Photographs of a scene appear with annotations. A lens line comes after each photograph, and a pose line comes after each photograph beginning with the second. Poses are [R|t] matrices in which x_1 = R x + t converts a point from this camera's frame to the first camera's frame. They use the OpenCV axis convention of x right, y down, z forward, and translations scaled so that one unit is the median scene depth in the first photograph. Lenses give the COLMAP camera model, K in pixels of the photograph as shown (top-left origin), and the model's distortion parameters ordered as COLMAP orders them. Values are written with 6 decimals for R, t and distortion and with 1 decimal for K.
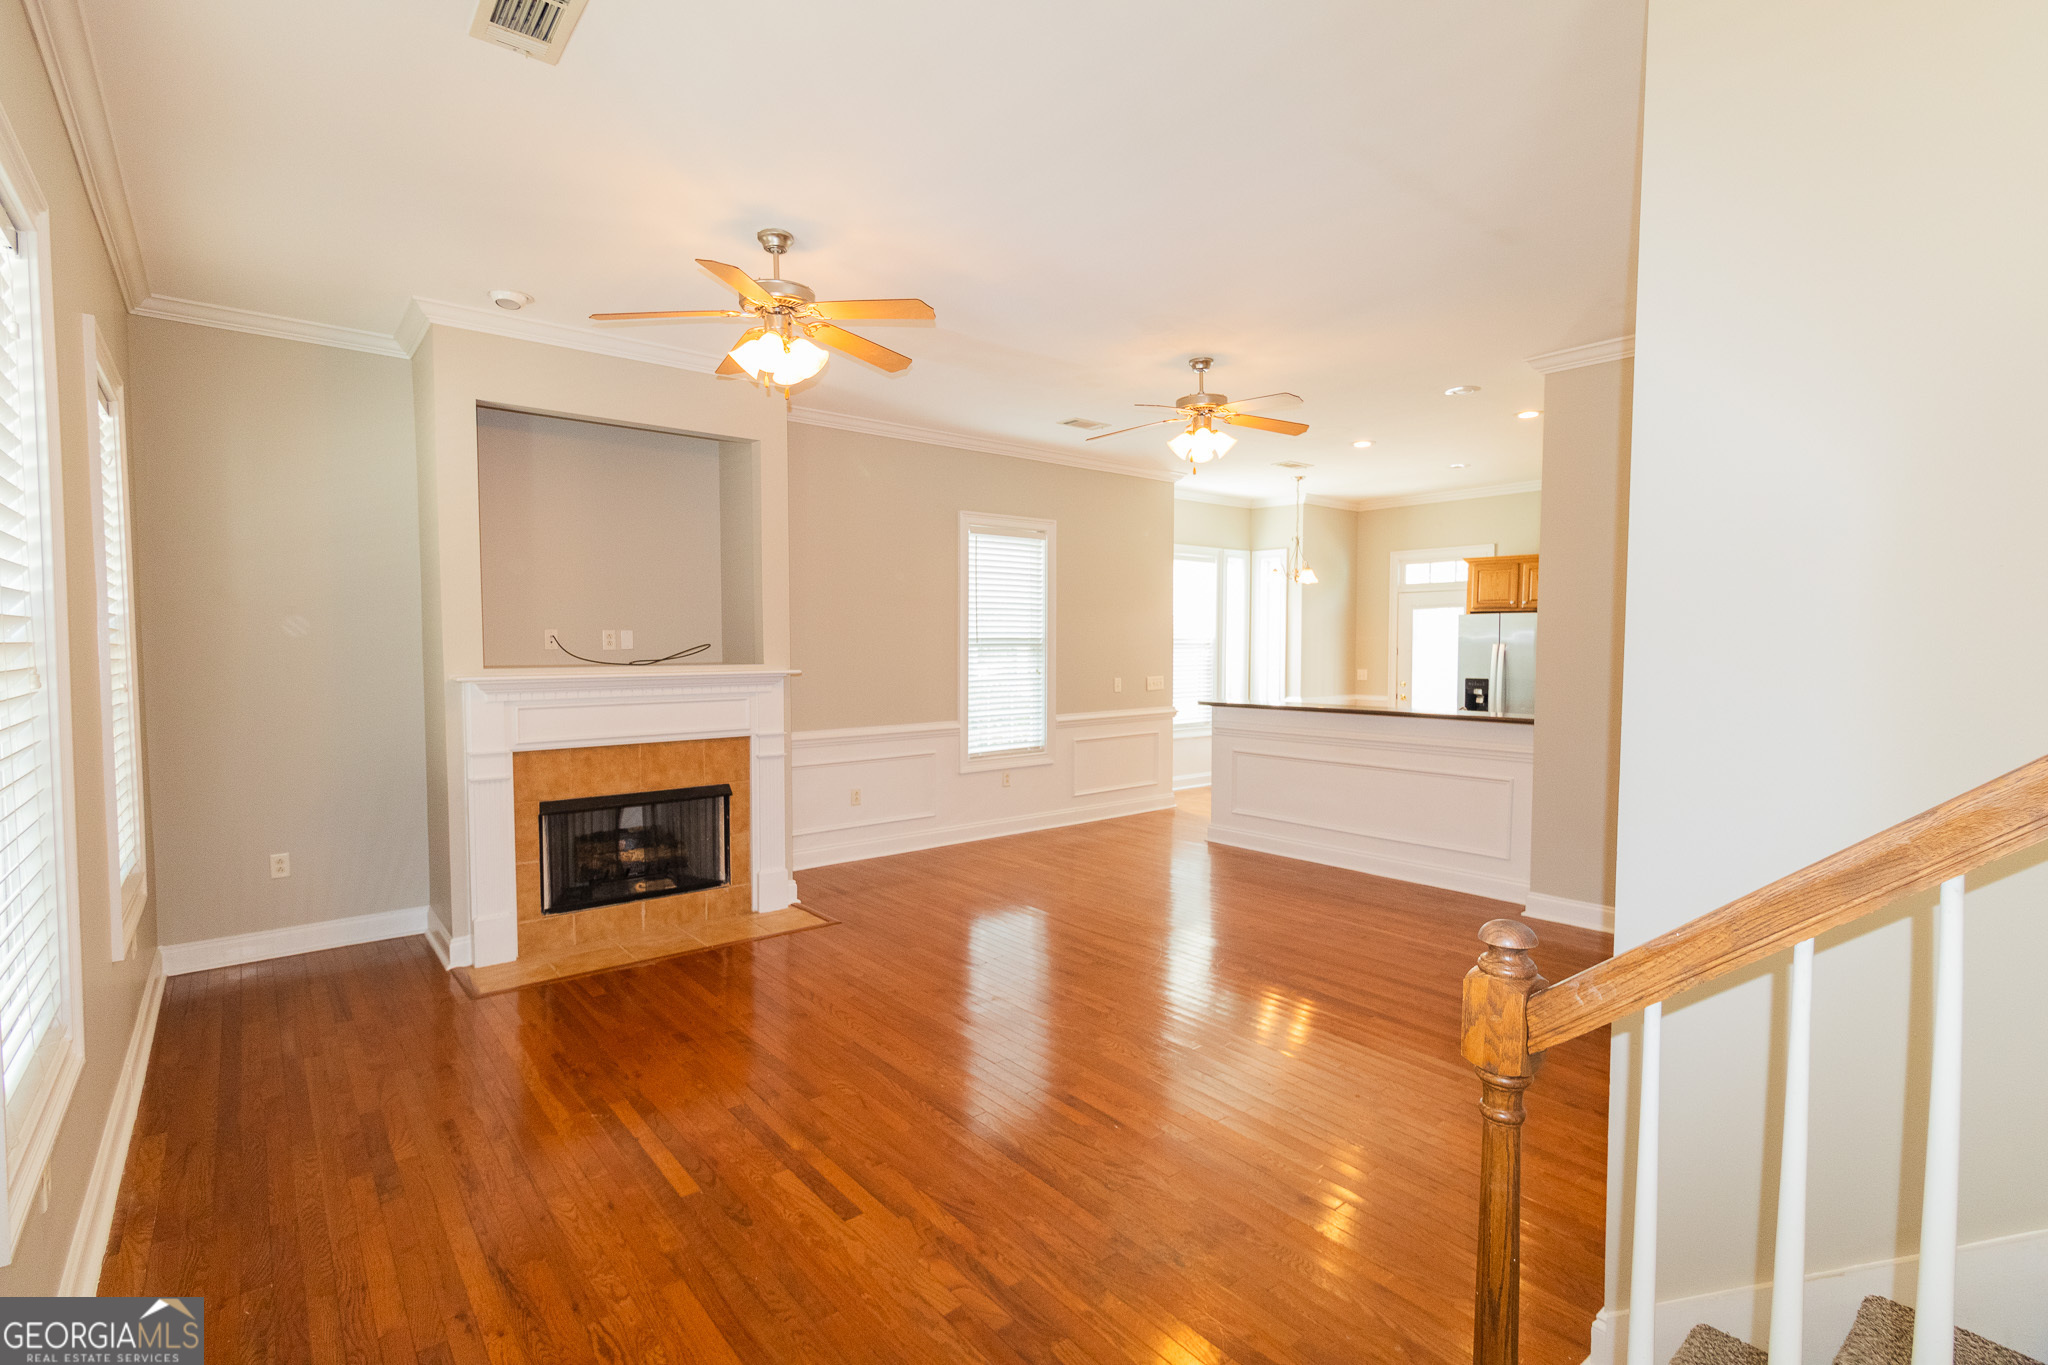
lens RADIAL K [[937.4, 0, 1038.3], [0, 937.4, 694.7], [0, 0, 1]] dist [-0.000583, 0.000417]
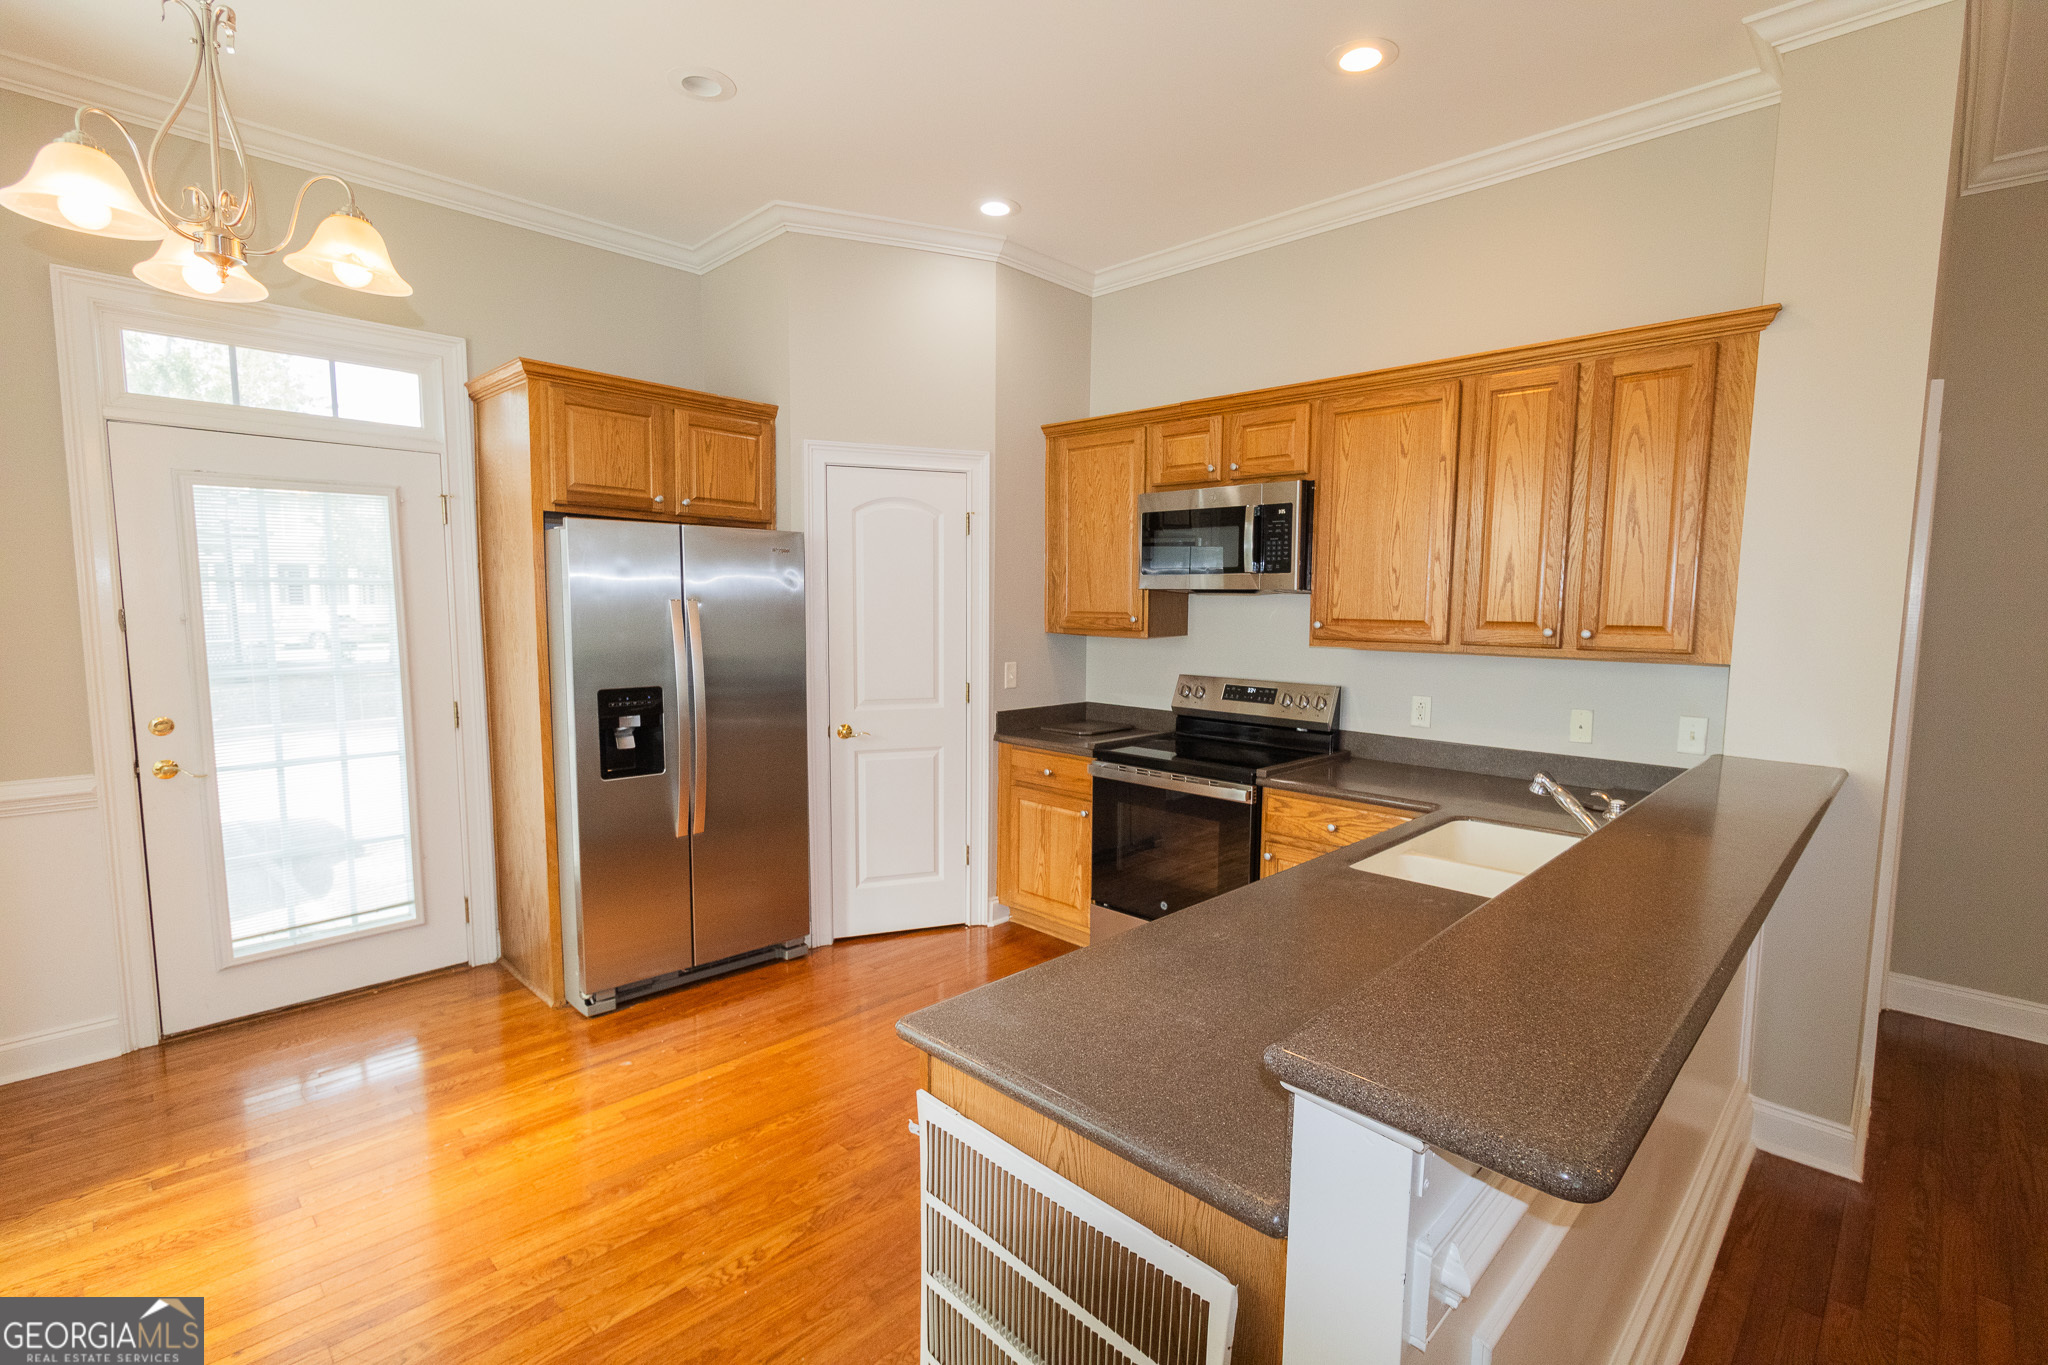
lens RADIAL K [[937.4, 0, 1038.3], [0, 937.4, 694.7], [0, 0, 1]] dist [-0.000583, 0.000417]
pose [[-0.098880, -0.098215, 0.990241, 0.070851], [0.046984, 0.993547, 0.103235, -0.047688], [-0.993990, 0.056733, -0.093627, 0.889279]]
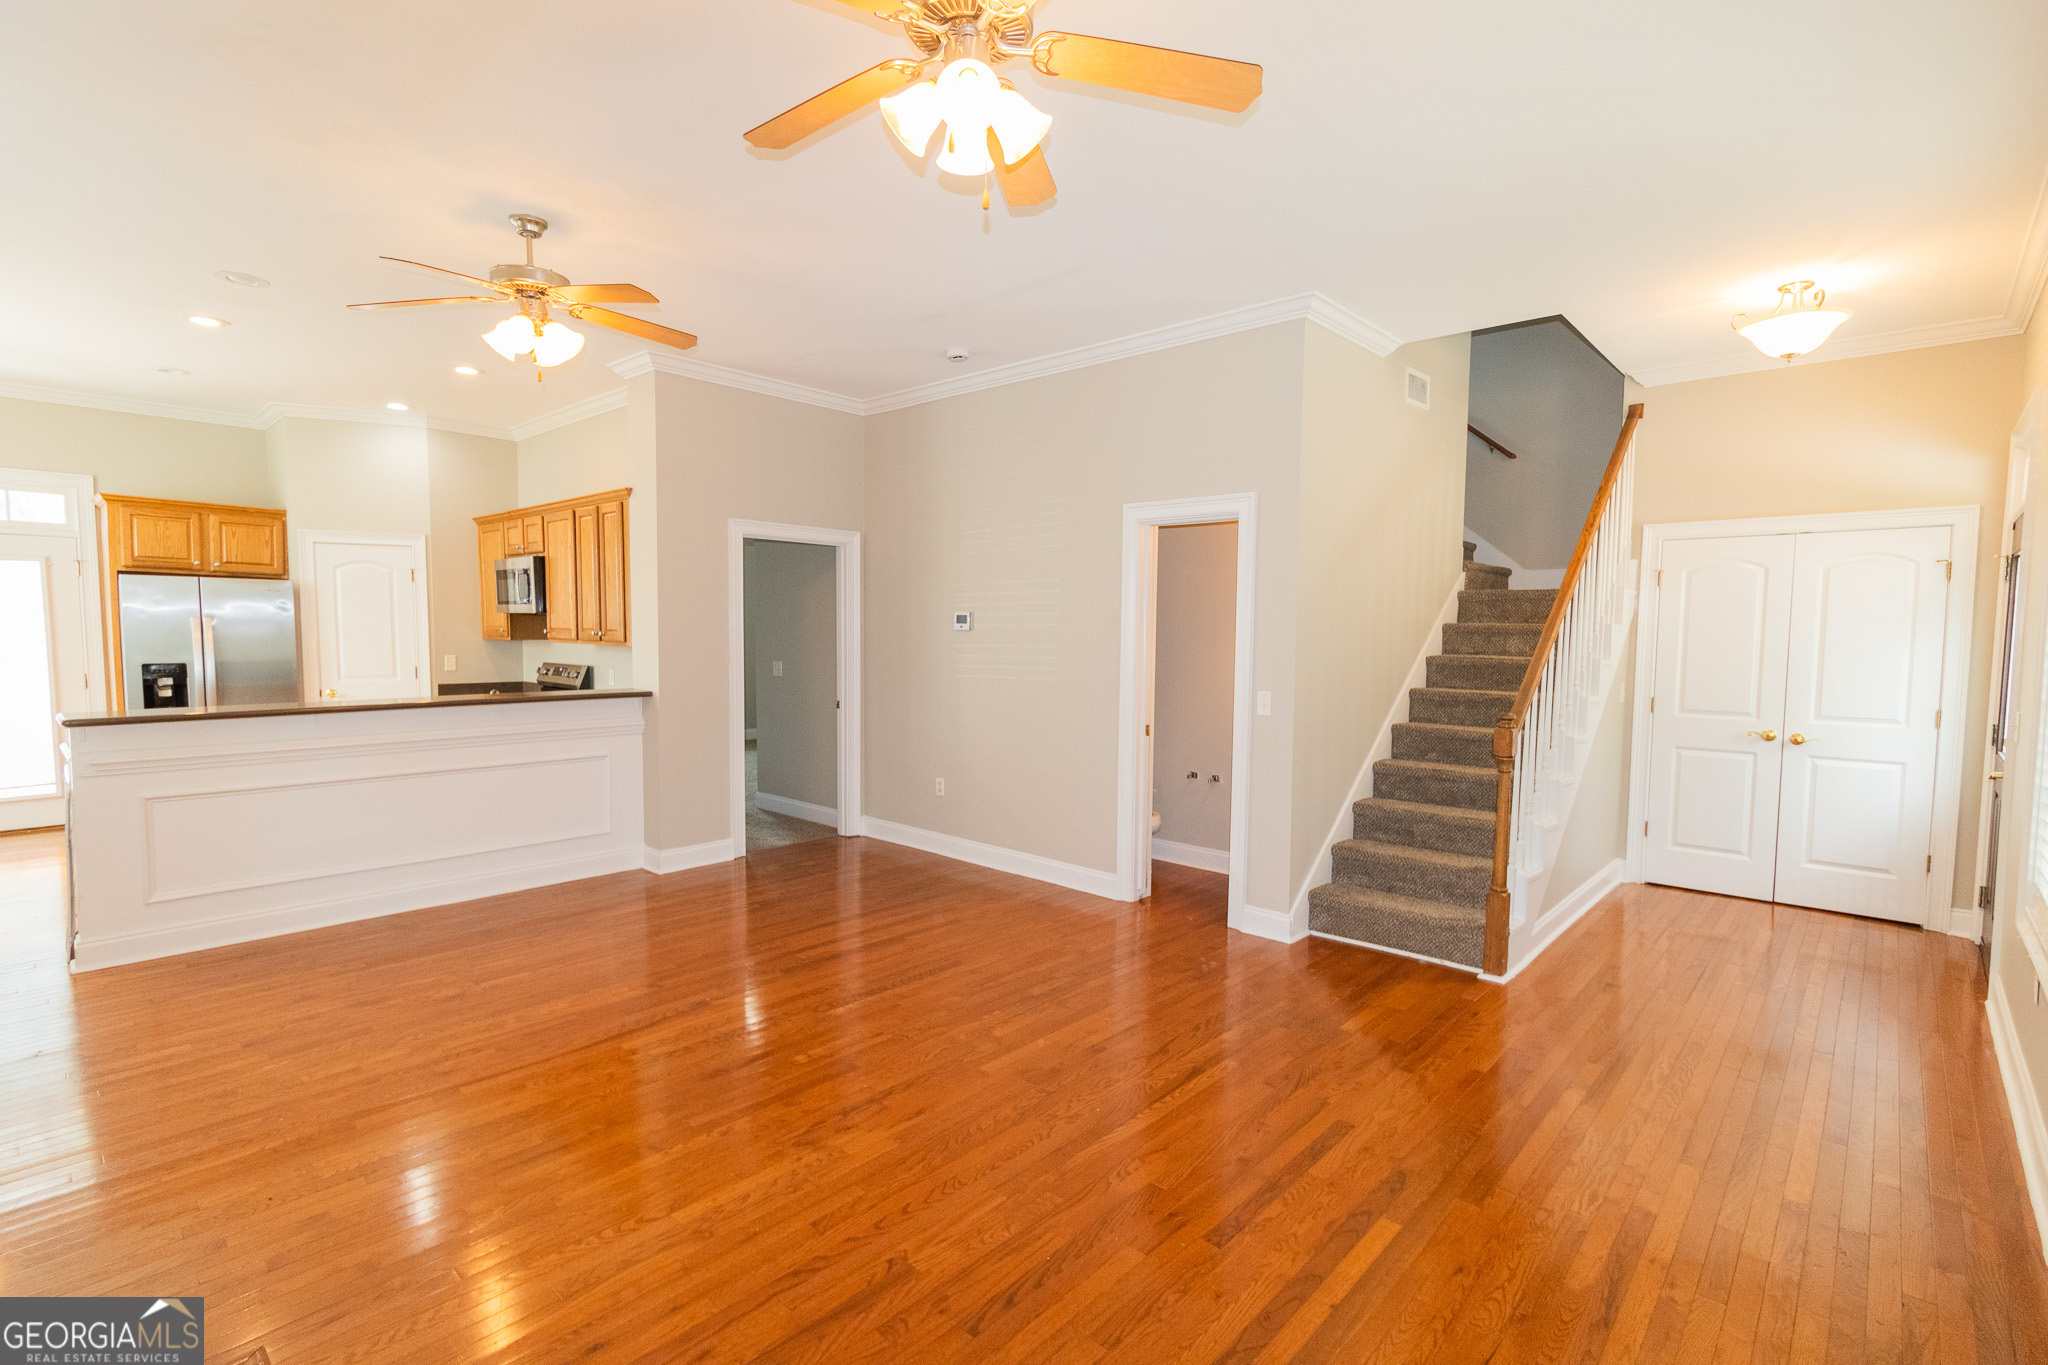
lens RADIAL K [[937.4, 0, 1038.3], [0, 937.4, 694.7], [0, 0, 1]] dist [-0.000583, 0.000417]
pose [[-0.129395, -0.070409, 0.989090, -0.355356], [0.044435, 0.996062, 0.076718, -0.019507], [-0.990597, 0.053878, -0.125757, 0.425499]]
